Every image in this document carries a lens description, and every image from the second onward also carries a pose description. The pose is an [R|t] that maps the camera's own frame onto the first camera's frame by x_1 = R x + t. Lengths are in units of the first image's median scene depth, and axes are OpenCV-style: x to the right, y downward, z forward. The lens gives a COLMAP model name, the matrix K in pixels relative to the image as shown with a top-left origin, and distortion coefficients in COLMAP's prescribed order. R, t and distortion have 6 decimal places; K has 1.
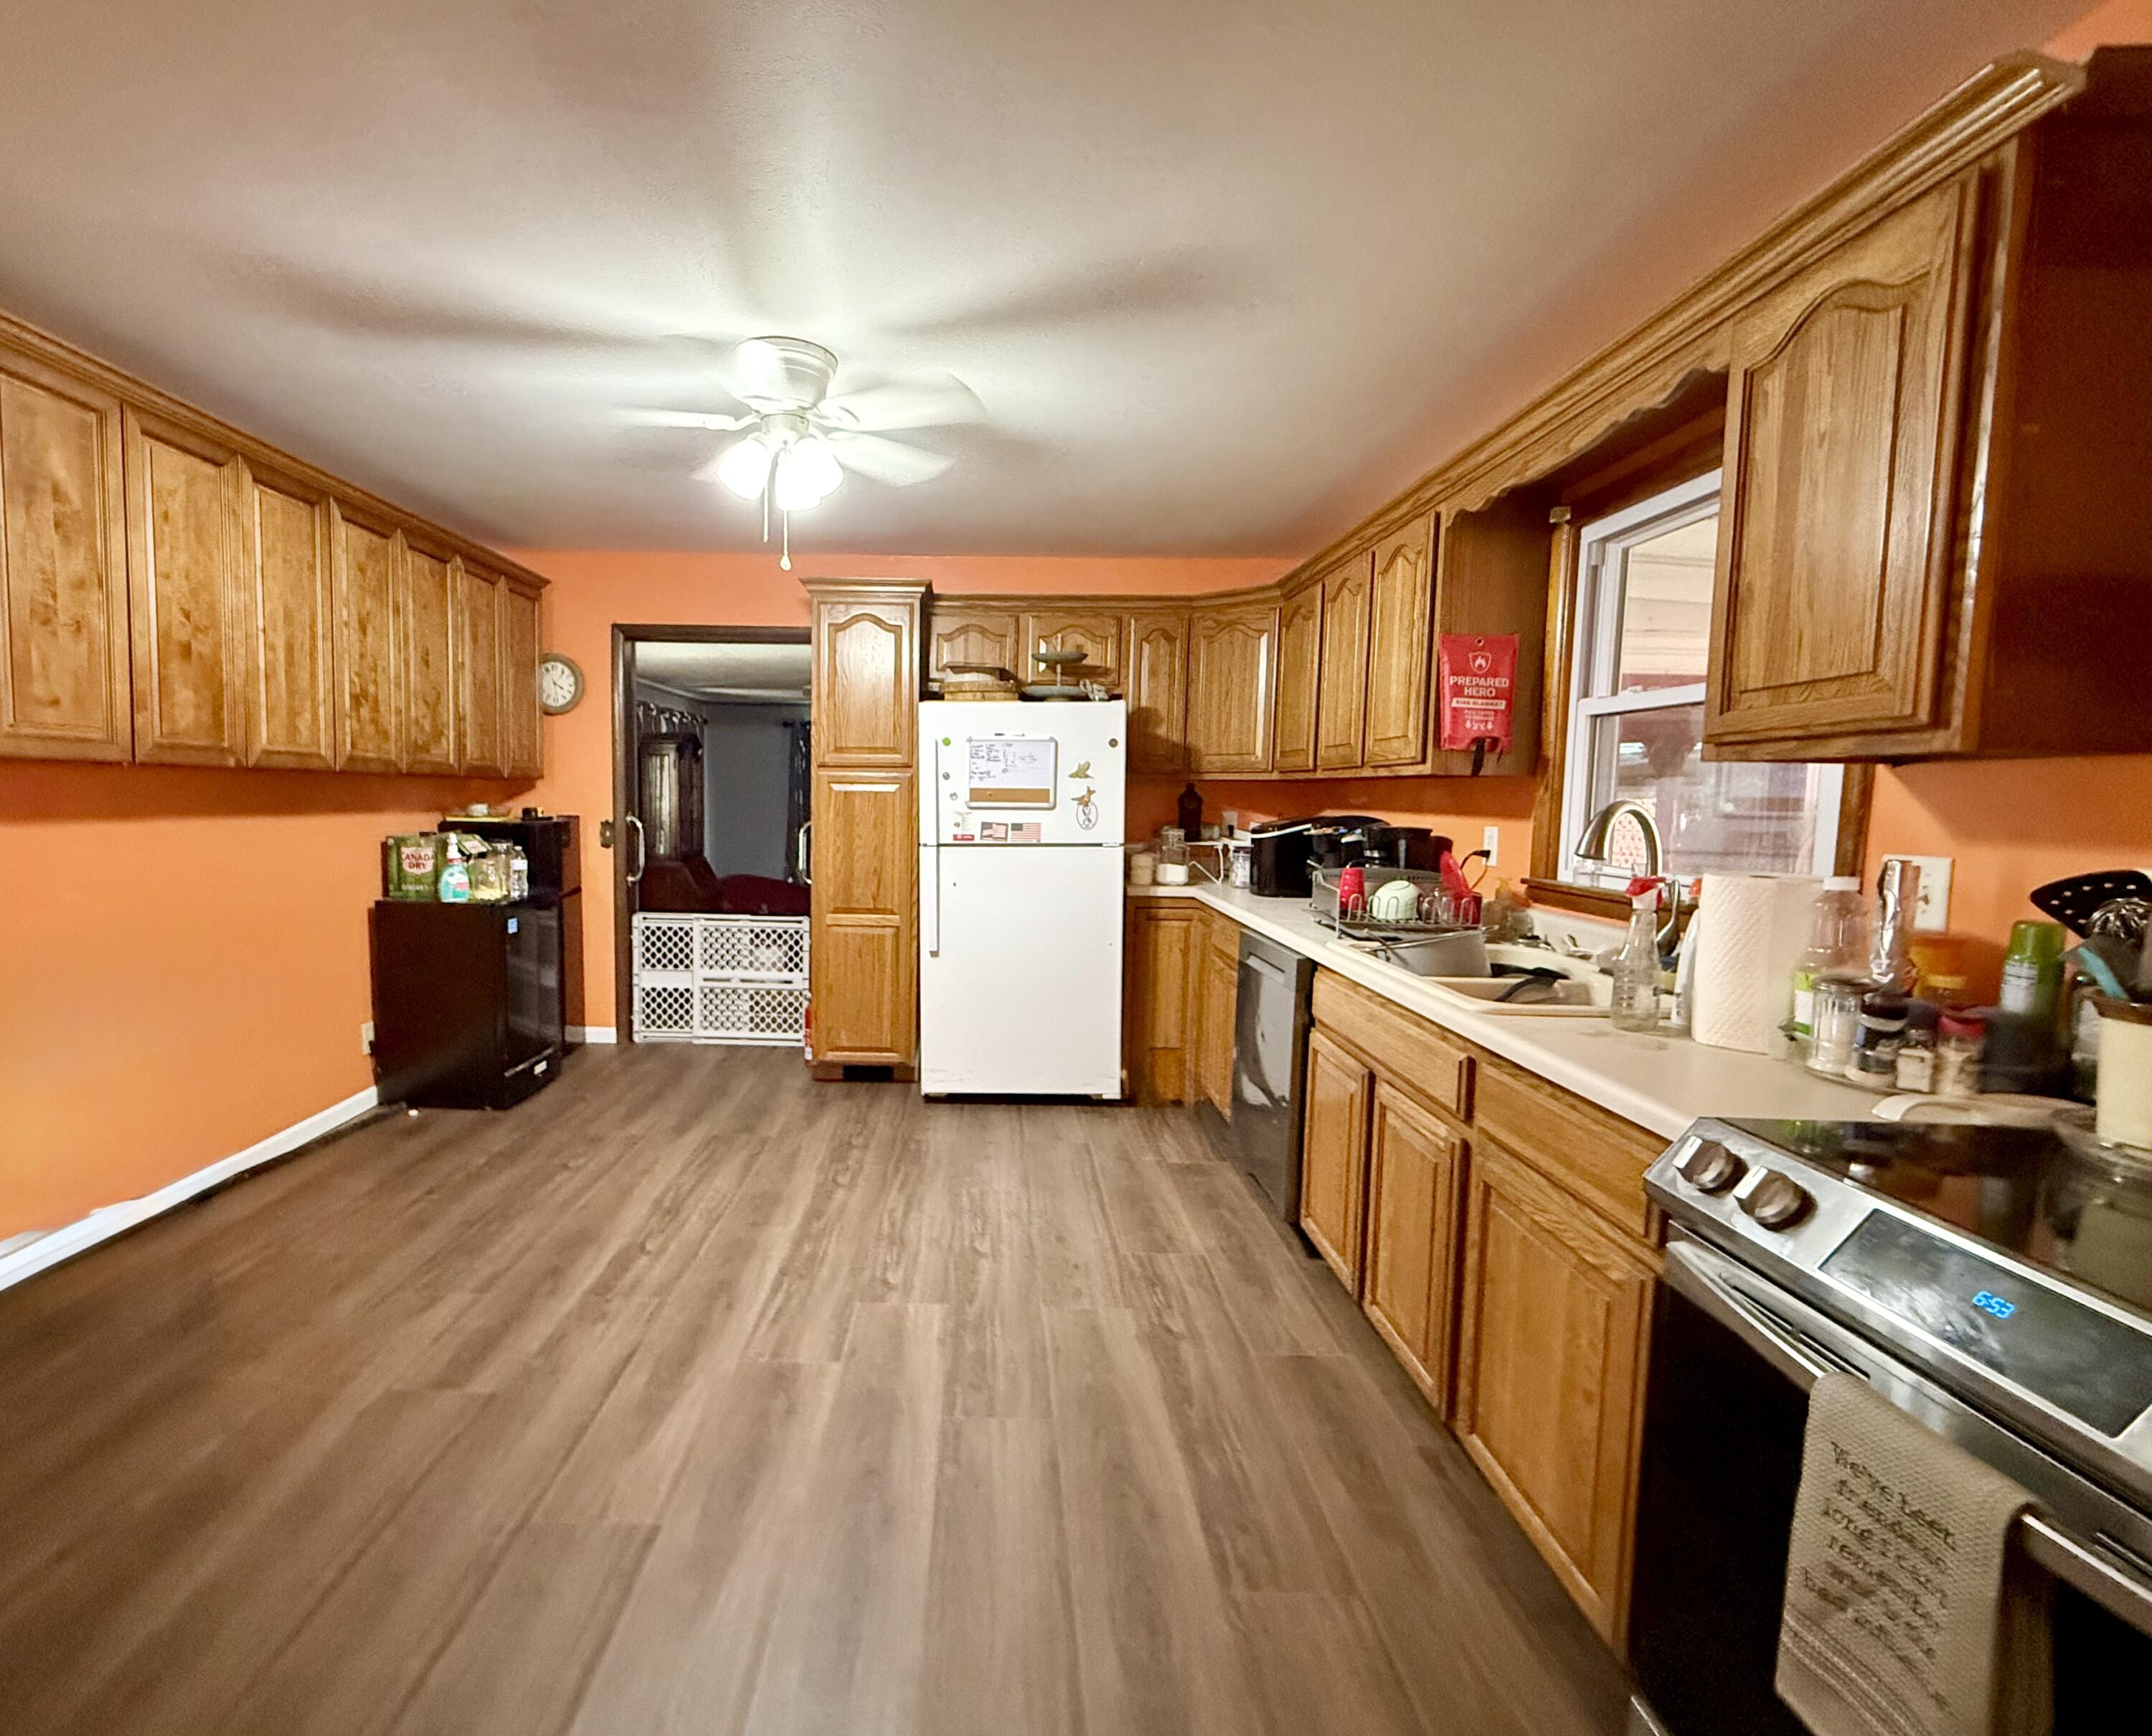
lens RADIAL K [[994.1, 0, 998.6], [0, 994.1, 875.4], [0, 0, 1]] dist [-0.013094, -0.000741]
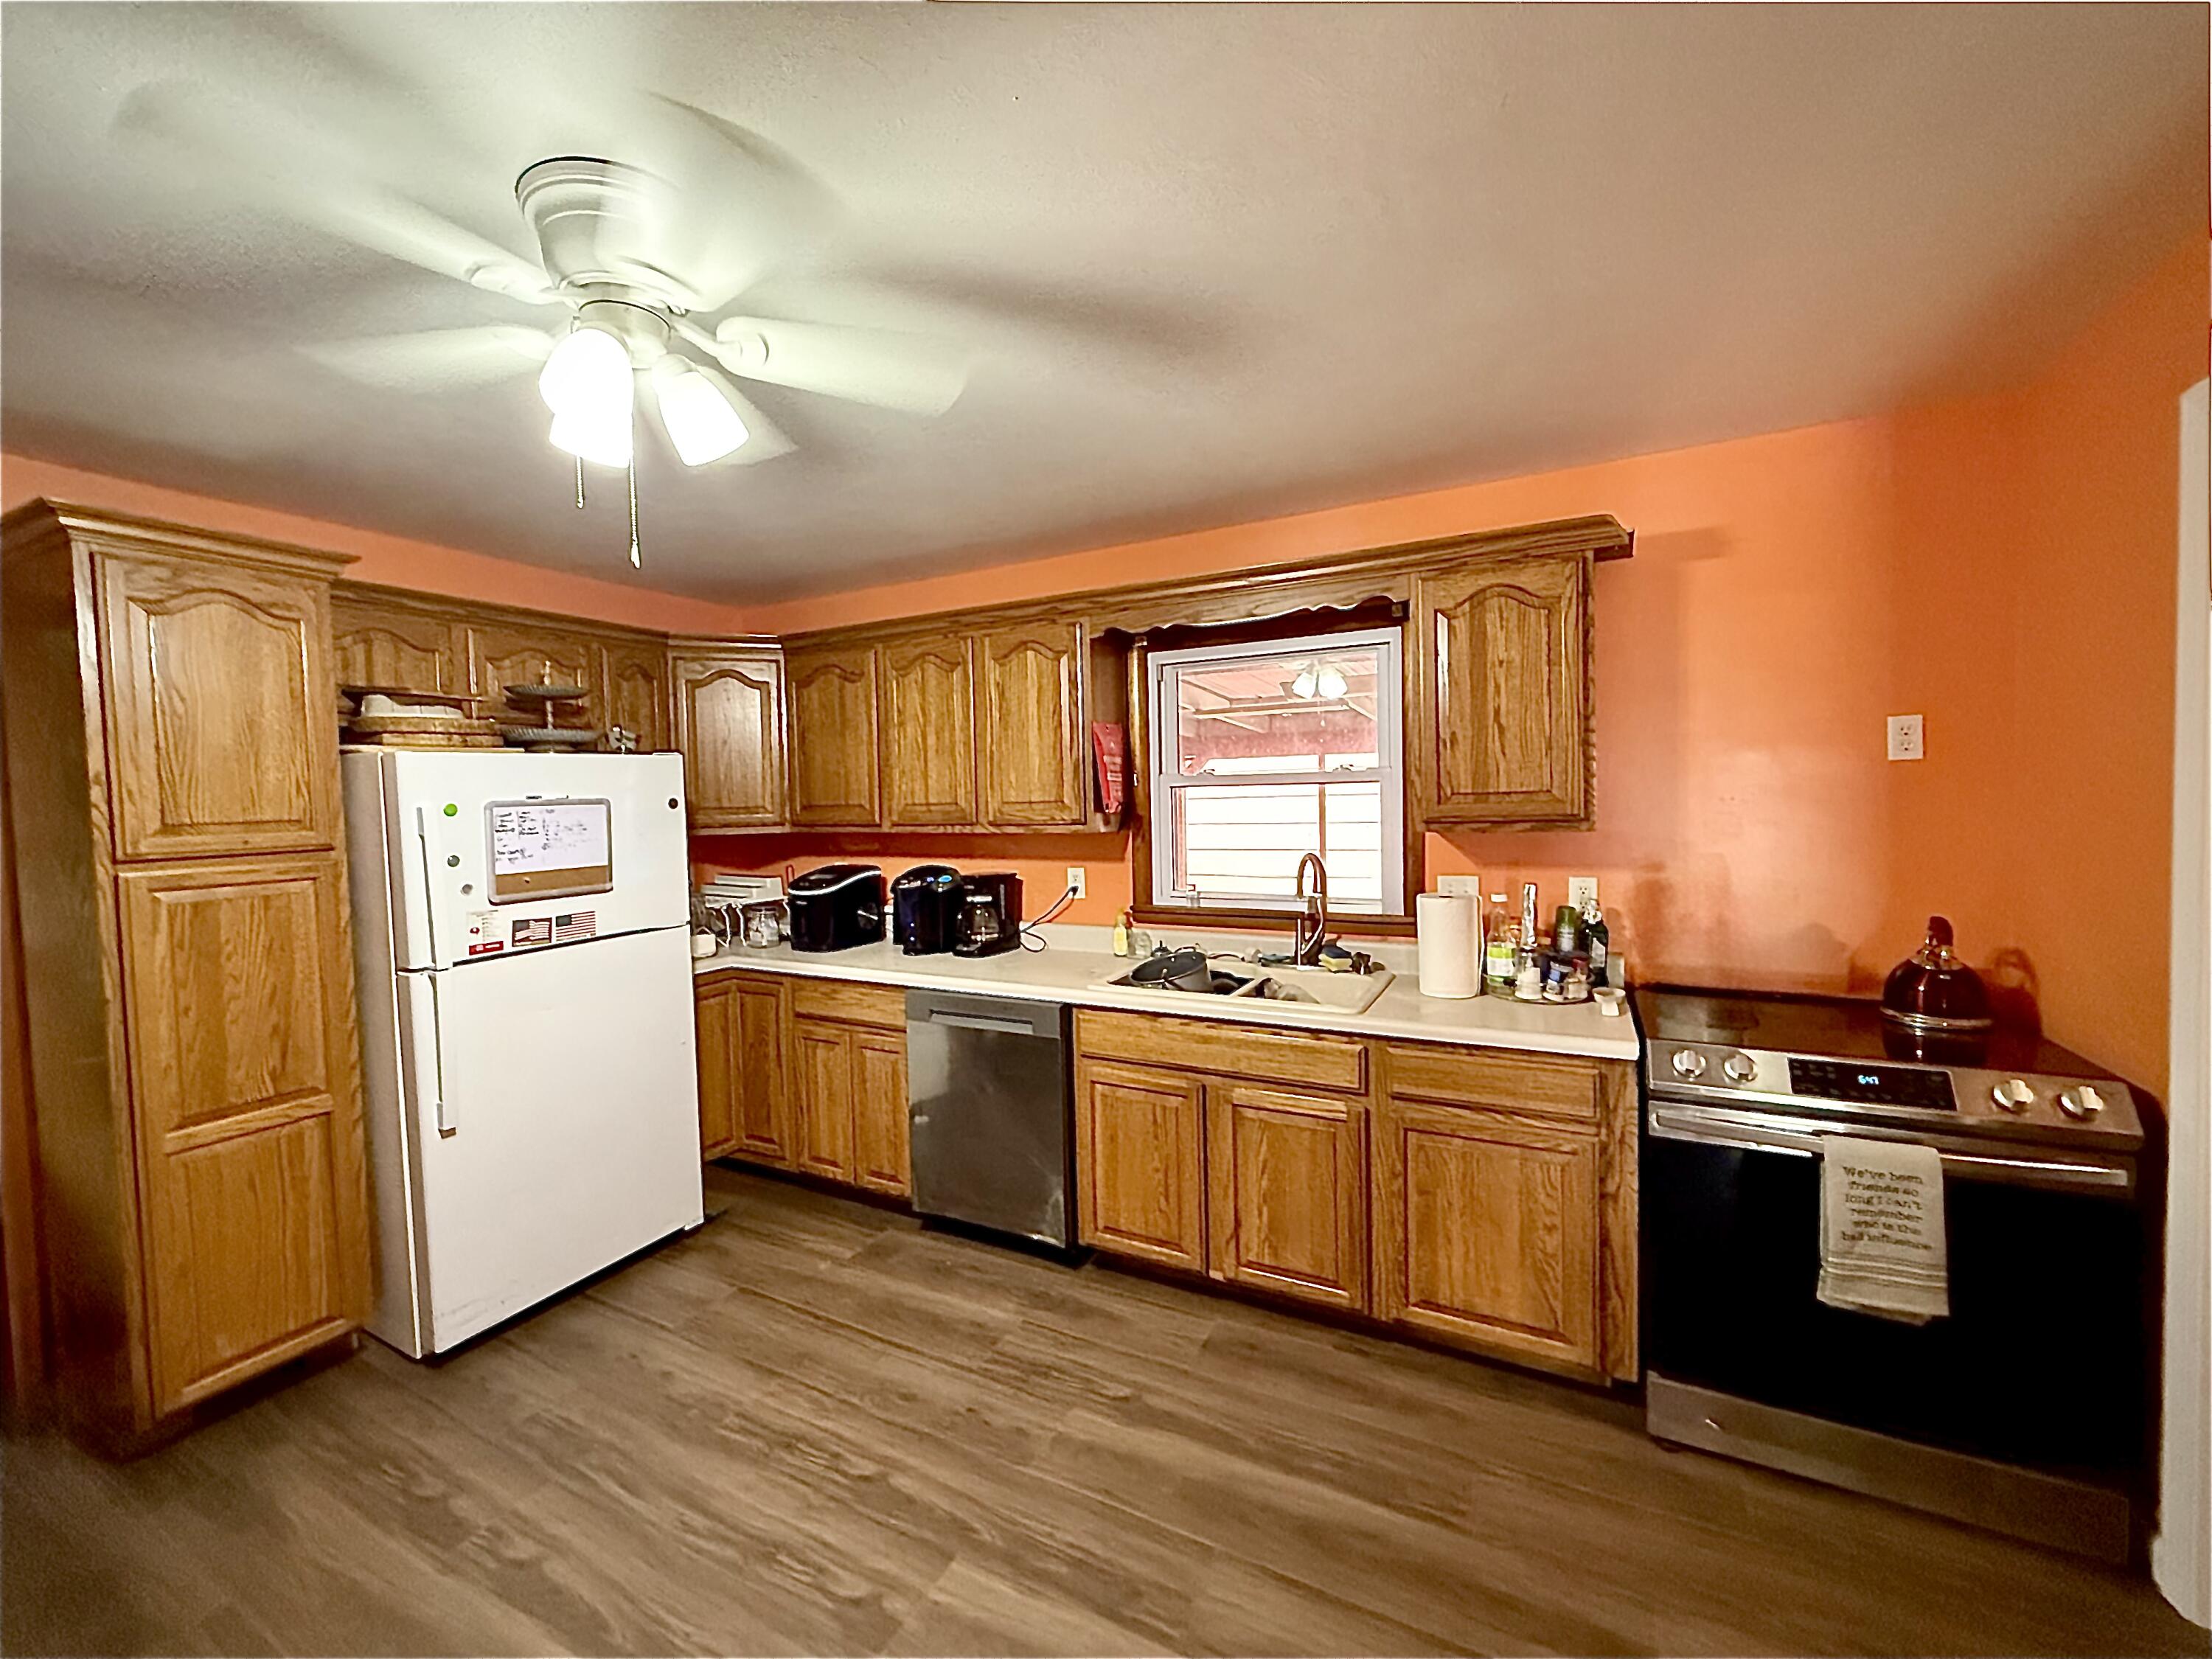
lens RADIAL K [[859.3, 0, 1108.0], [0, 859.3, 830.9], [0, 0, 1]] dist [-0.003439, -0.000515]
pose [[0.459267, -0.059729, 0.886288, -0.357183], [0.100828, 0.994794, 0.014793, -0.083904], [-0.882557, 0.082568, 0.462898, 0.342770]]
